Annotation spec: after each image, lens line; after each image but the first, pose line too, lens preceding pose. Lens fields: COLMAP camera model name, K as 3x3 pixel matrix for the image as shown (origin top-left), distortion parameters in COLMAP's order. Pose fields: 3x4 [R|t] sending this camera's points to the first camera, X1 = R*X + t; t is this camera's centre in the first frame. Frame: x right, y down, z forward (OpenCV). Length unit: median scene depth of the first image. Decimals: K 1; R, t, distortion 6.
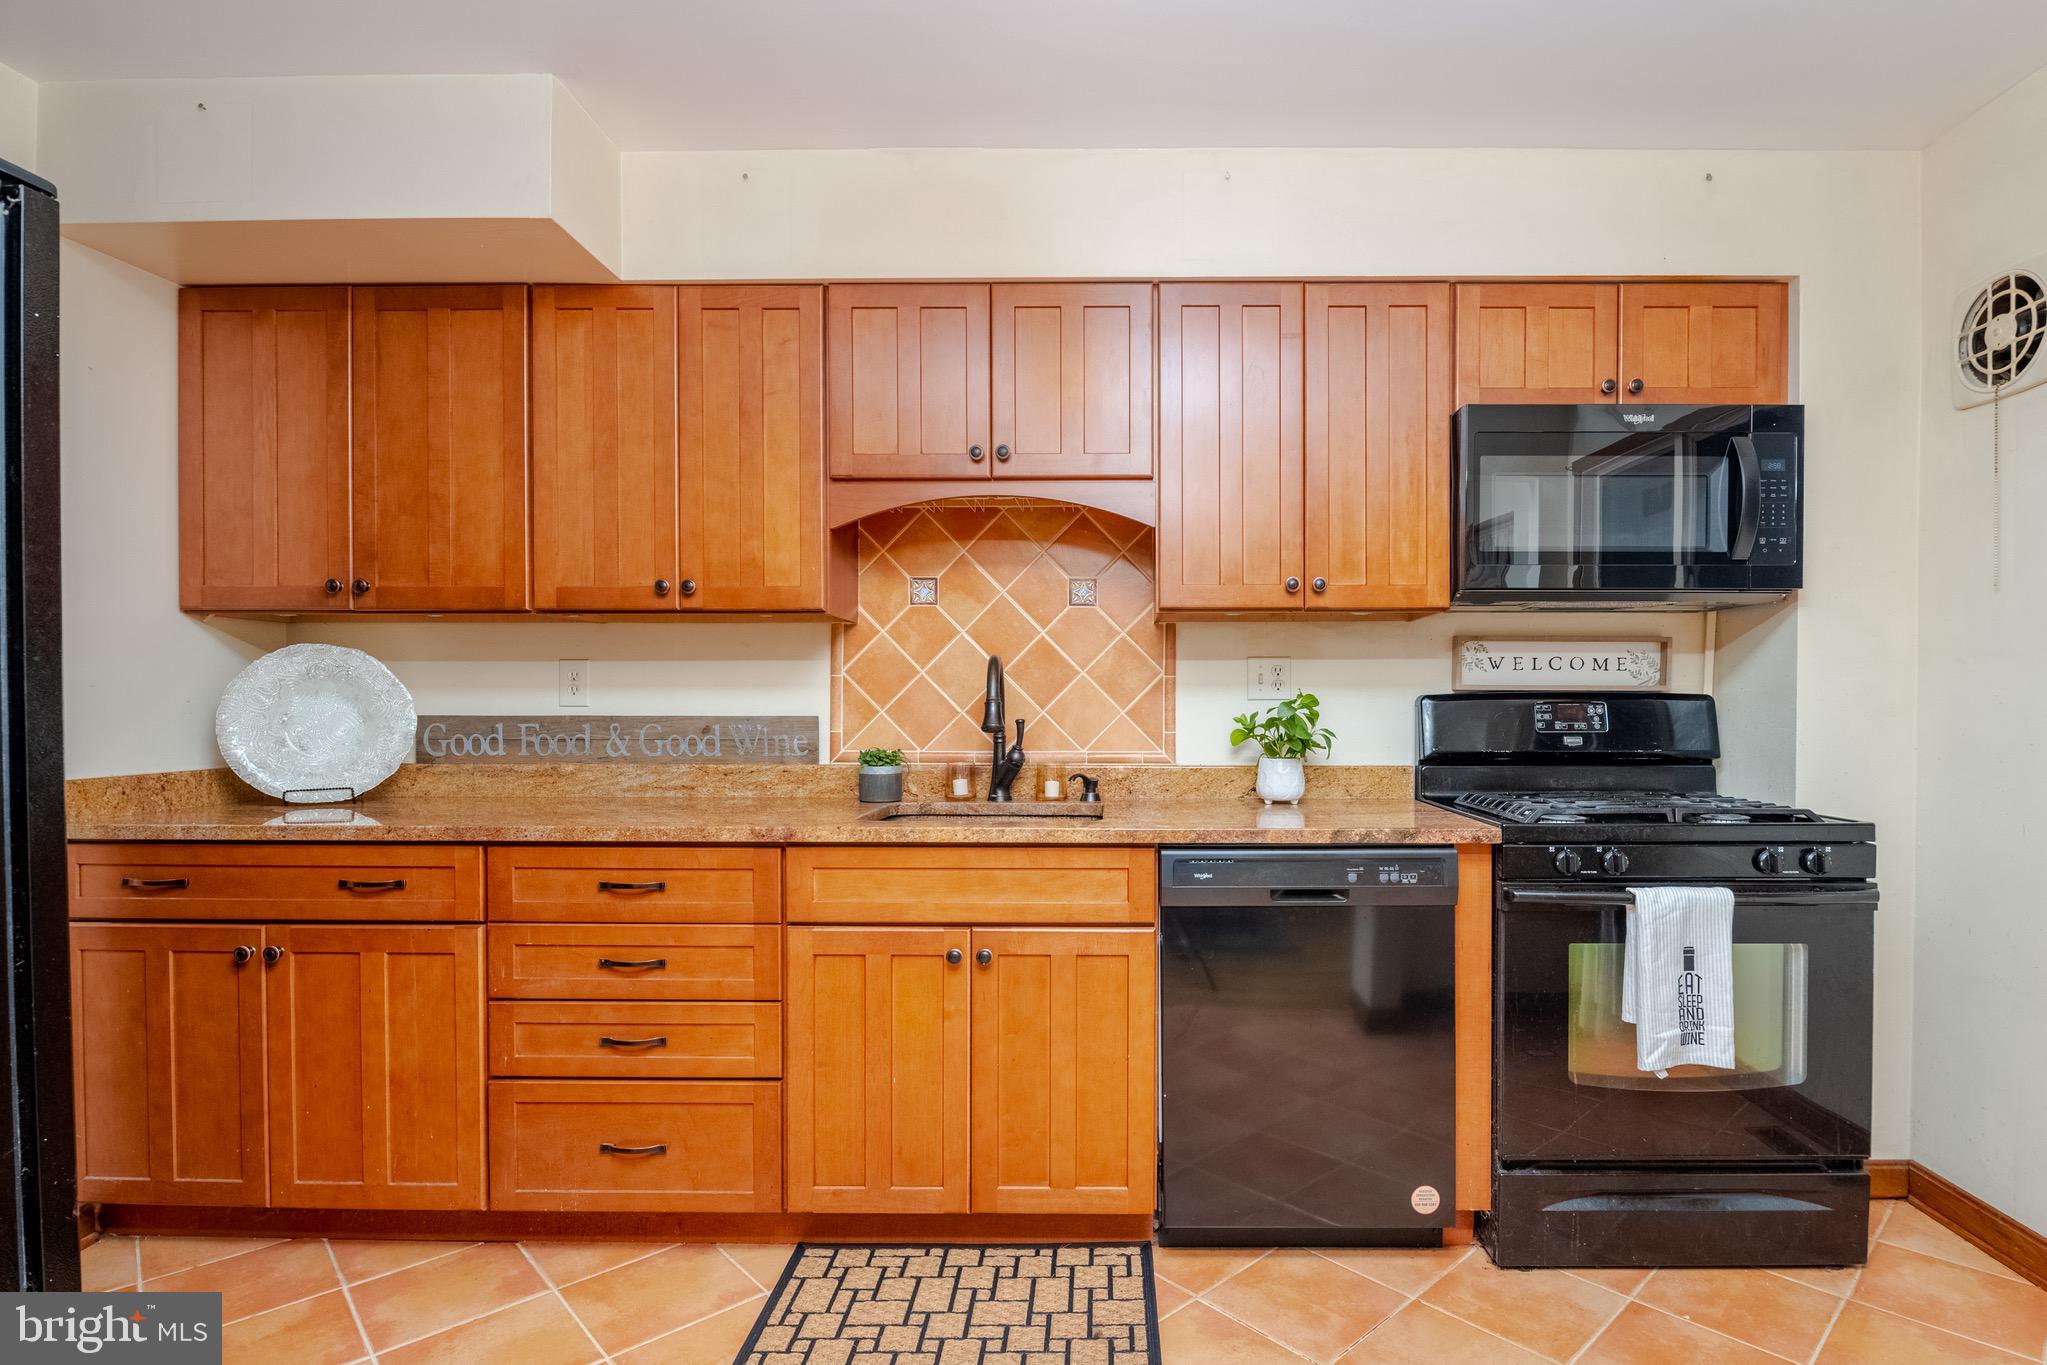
lens RADIAL K [[1007.7, 0, 1113.7], [0, 1007.7, 711.9], [0, 0, 1]] dist [-0.016950, -0.002162]
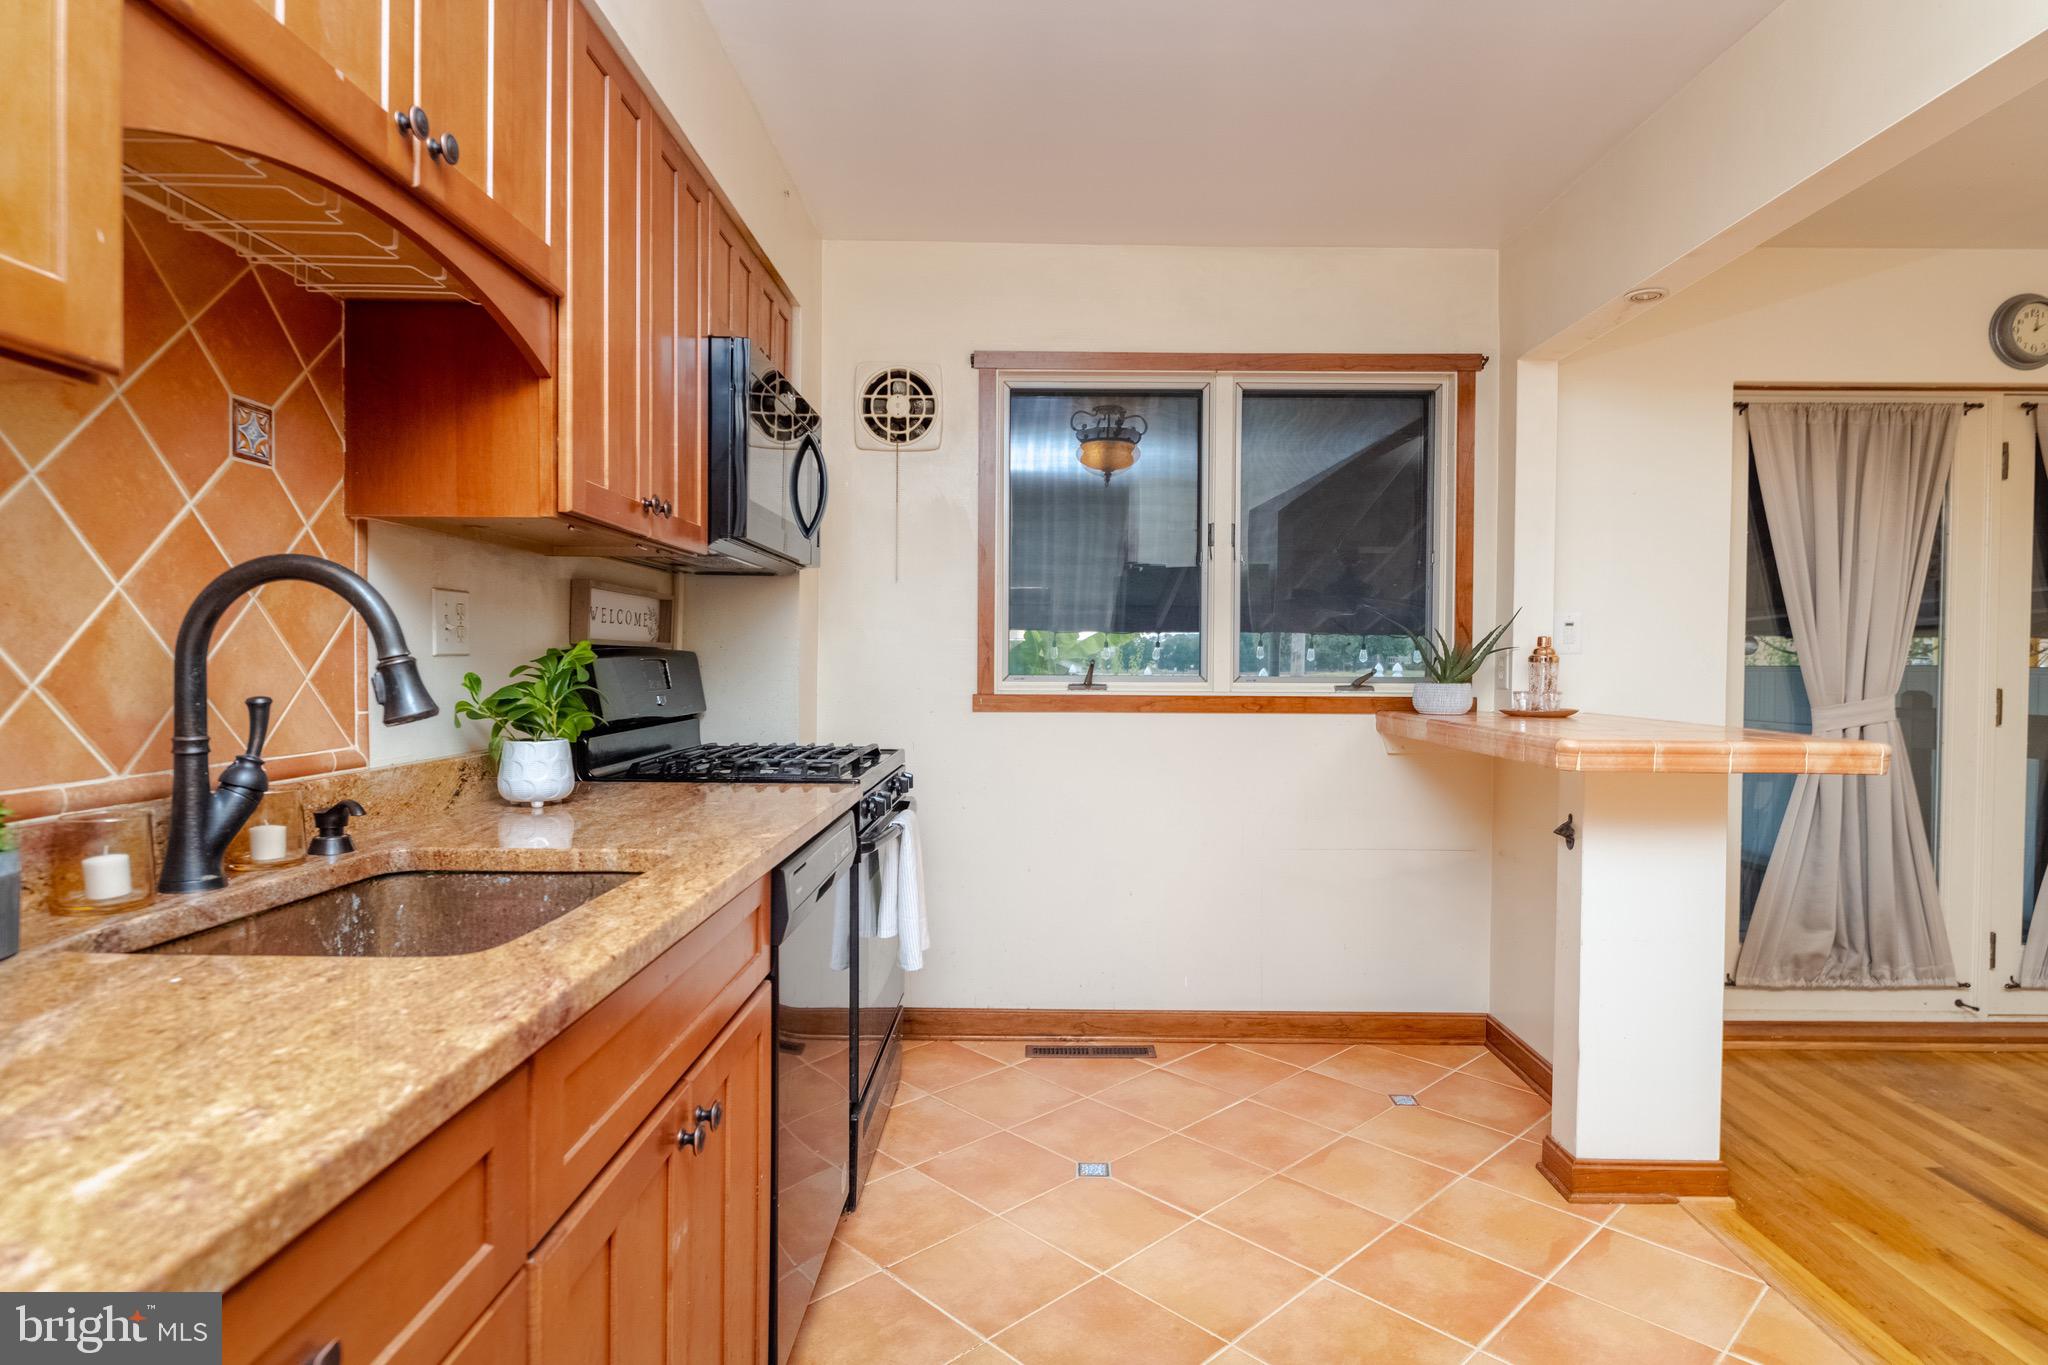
lens RADIAL K [[1108.0, 0, 1018.7], [0, 1108.0, 678.9], [0, 0, 1]] dist [0.004881, -0.007212]
pose [[-0.005604, -0.019017, 0.999803, -0.723141], [0.002721, 0.999815, 0.019032, -0.012143], [-0.999981, 0.002827, -0.005552, 0.810072]]
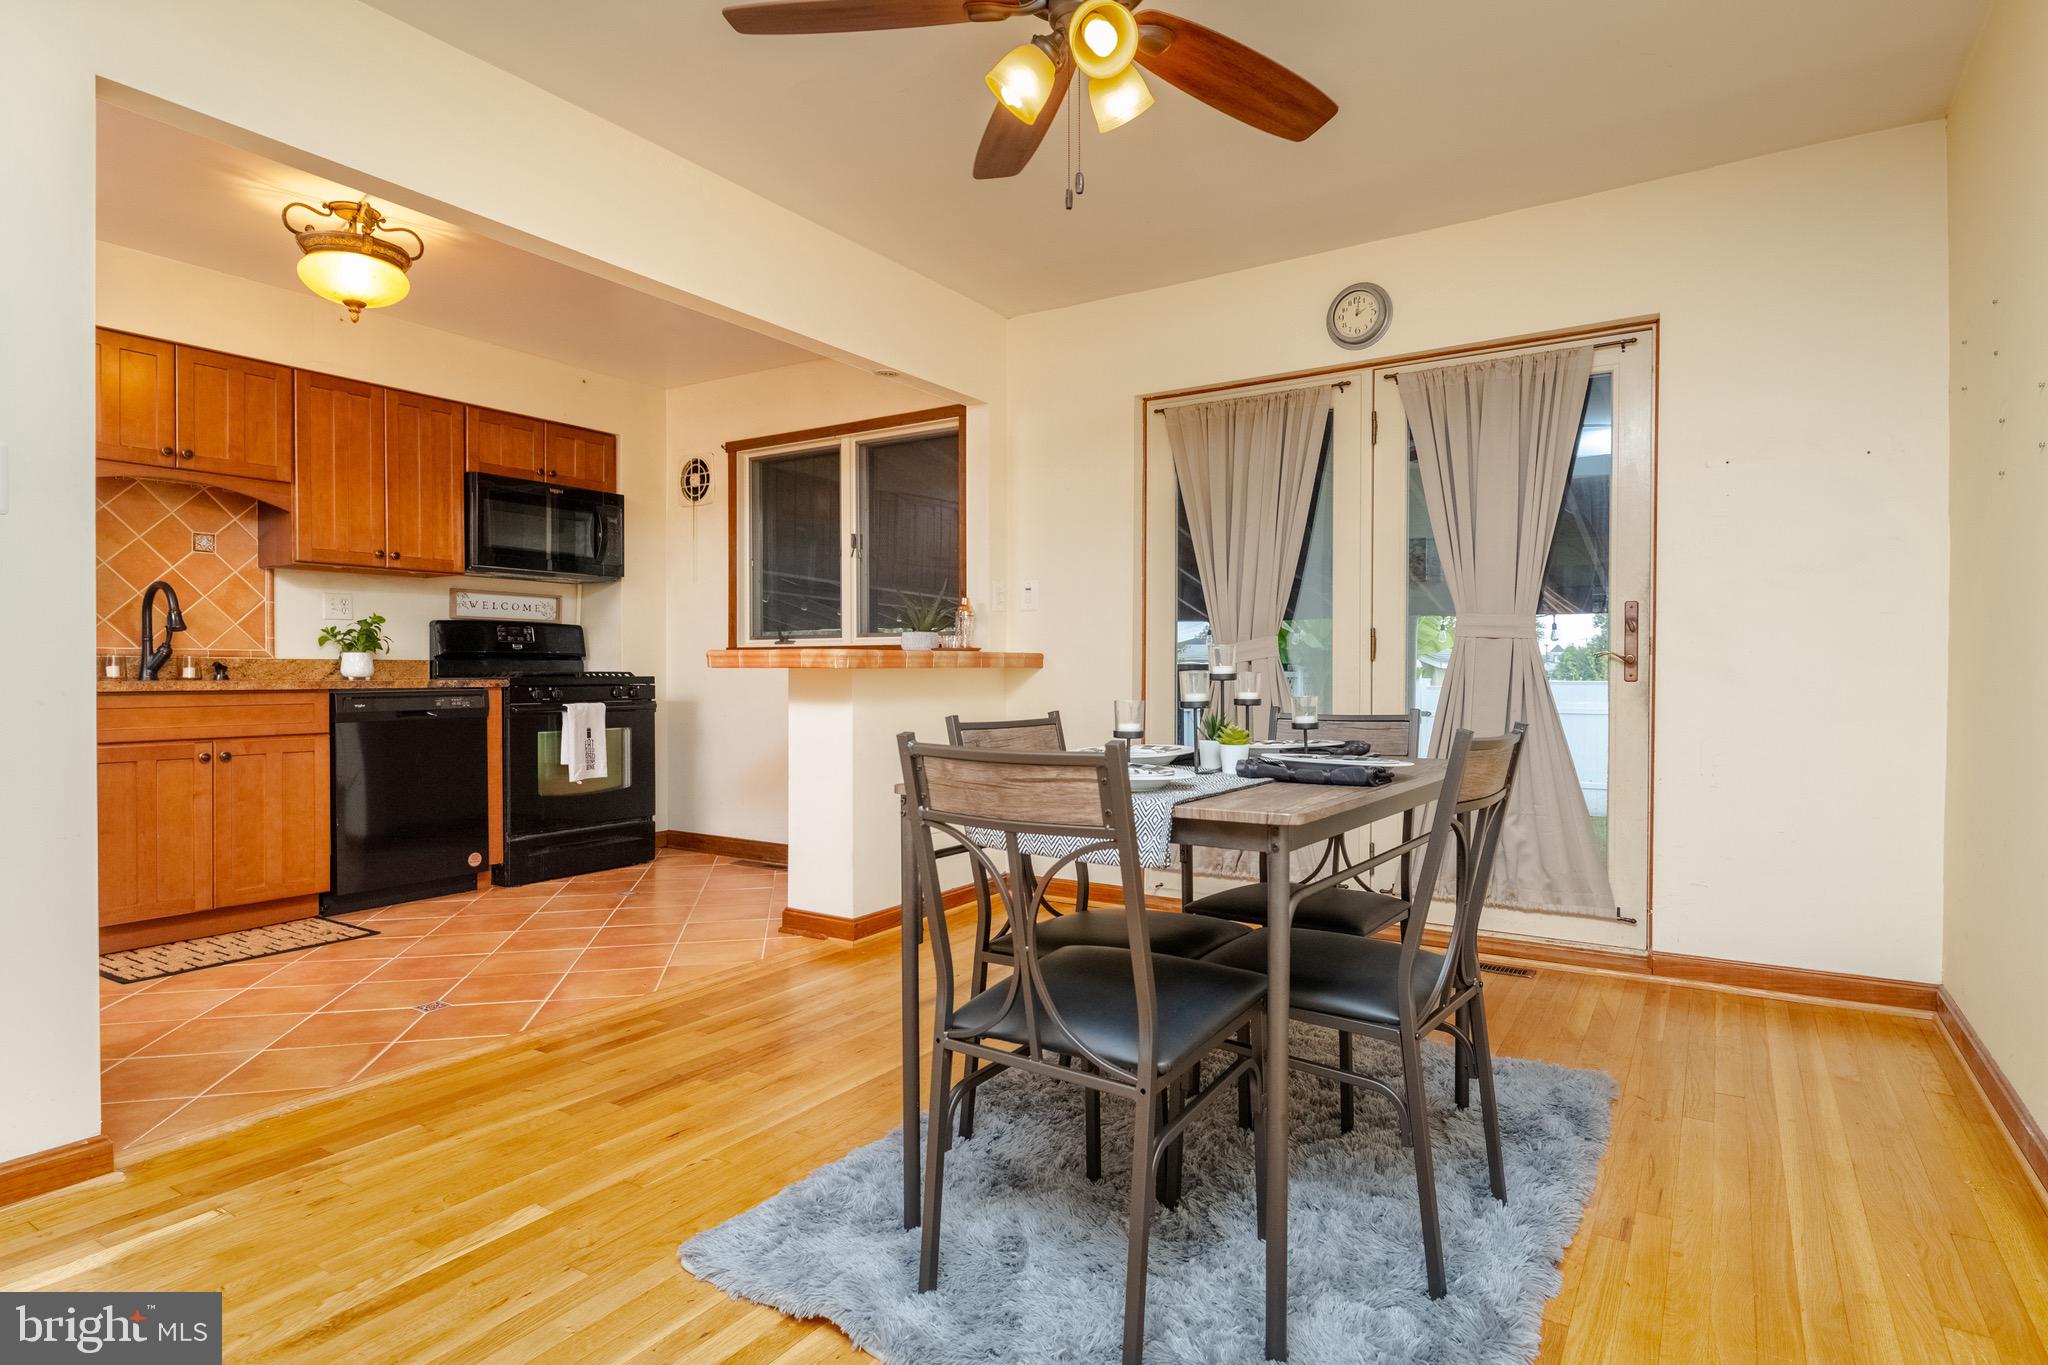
lens RADIAL K [[1079.6, 0, 1034.7], [0, 1079.6, 683.3], [0, 0, 1]] dist [0.000977, -0.002347]
pose [[0.526442, -0.009932, 0.850153, -0.944413], [0.008851, 0.999942, 0.006200, 0.115541], [-0.850165, 0.004261, 0.526499, -1.126303]]
